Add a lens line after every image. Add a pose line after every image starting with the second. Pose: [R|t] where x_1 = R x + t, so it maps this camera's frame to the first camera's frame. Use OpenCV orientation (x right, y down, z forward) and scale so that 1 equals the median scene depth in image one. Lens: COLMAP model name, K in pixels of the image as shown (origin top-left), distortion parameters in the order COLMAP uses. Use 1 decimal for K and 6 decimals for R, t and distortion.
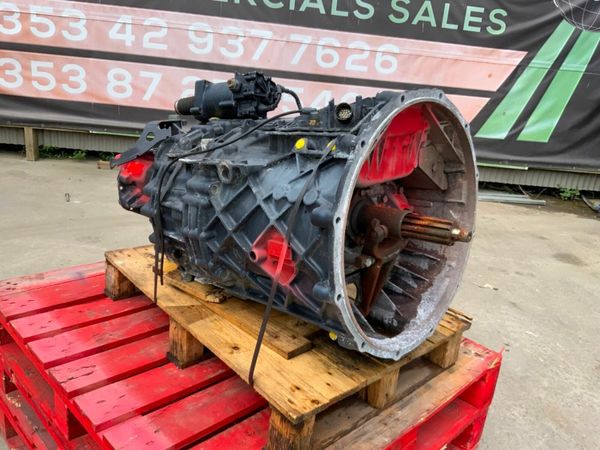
lens RADIAL K [[509.2, 0, 300.0], [0, 509.2, 225.0], [0, 0, 1]] dist [-0.000399, -0.015867]
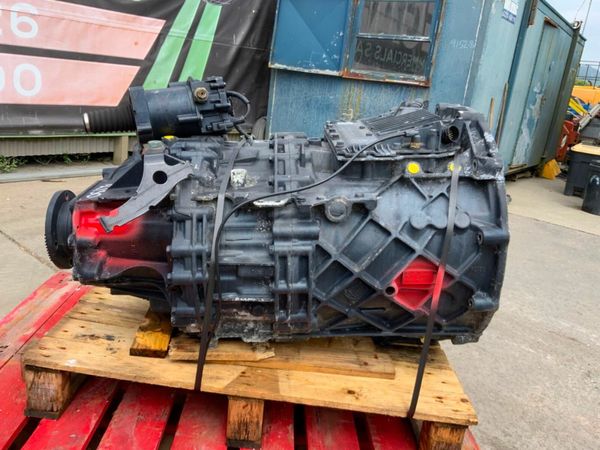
lens RADIAL K [[509.2, 0, 300.0], [0, 509.2, 225.0], [0, 0, 1]] dist [-0.000399, -0.015867]
pose [[0.689715, -0.219690, 0.689949, -0.164175], [0.163769, 0.975500, 0.146899, -0.044324], [-0.705318, 0.011674, 0.708795, 0.085716]]
